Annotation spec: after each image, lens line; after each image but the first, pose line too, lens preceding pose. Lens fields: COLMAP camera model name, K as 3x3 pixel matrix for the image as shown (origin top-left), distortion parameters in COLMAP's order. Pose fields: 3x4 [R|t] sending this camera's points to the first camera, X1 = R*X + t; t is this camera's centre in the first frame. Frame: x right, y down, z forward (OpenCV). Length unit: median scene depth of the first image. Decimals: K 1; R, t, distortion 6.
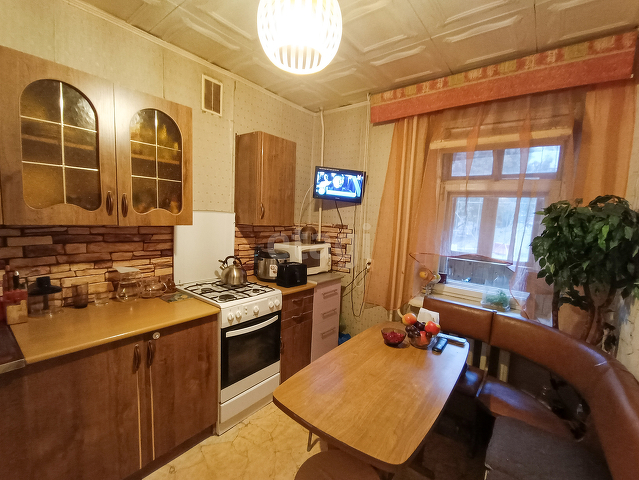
lens RADIAL K [[289.3, 0, 320.6], [0, 289.3, 247.4], [0, 0, 1]] dist [-0.001804, -0.000877]
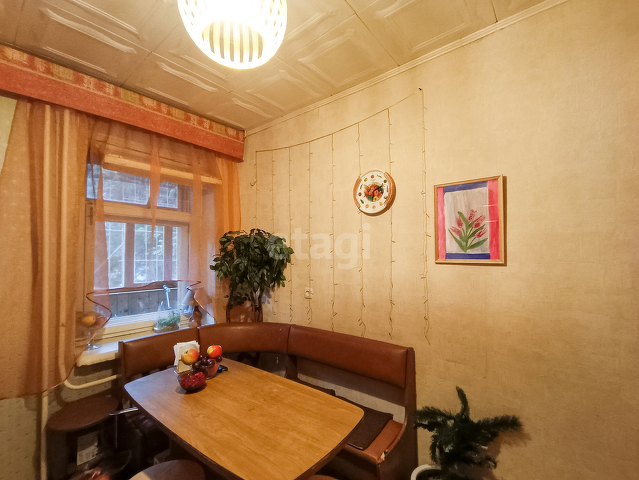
lens RADIAL K [[289.3, 0, 320.6], [0, 289.3, 247.4], [0, 0, 1]] dist [-0.001804, -0.000877]
pose [[0.025304, -0.023502, 0.999404, -0.597686], [0.115718, 0.993072, 0.020424, -0.061663], [-0.992960, 0.115132, 0.027848, 0.551370]]
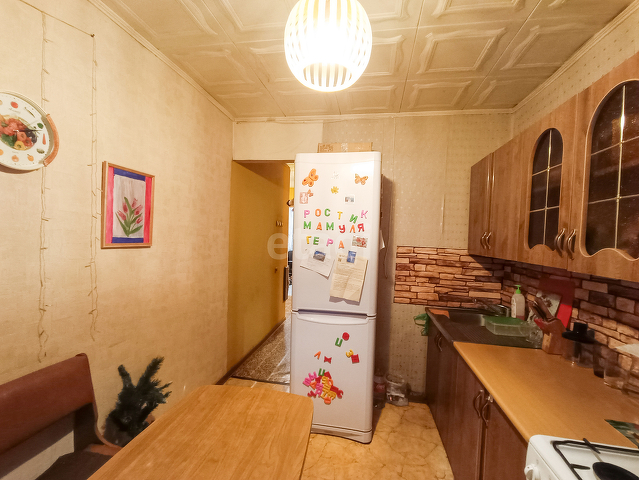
lens RADIAL K [[289.3, 0, 320.6], [0, 289.3, 247.4], [0, 0, 1]] dist [-0.001804, -0.000877]
pose [[-0.884146, -0.058758, -0.463501, 0.241992], [-0.125947, 0.985309, 0.115341, -0.136460], [0.449915, 0.160355, -0.878557, 1.312364]]
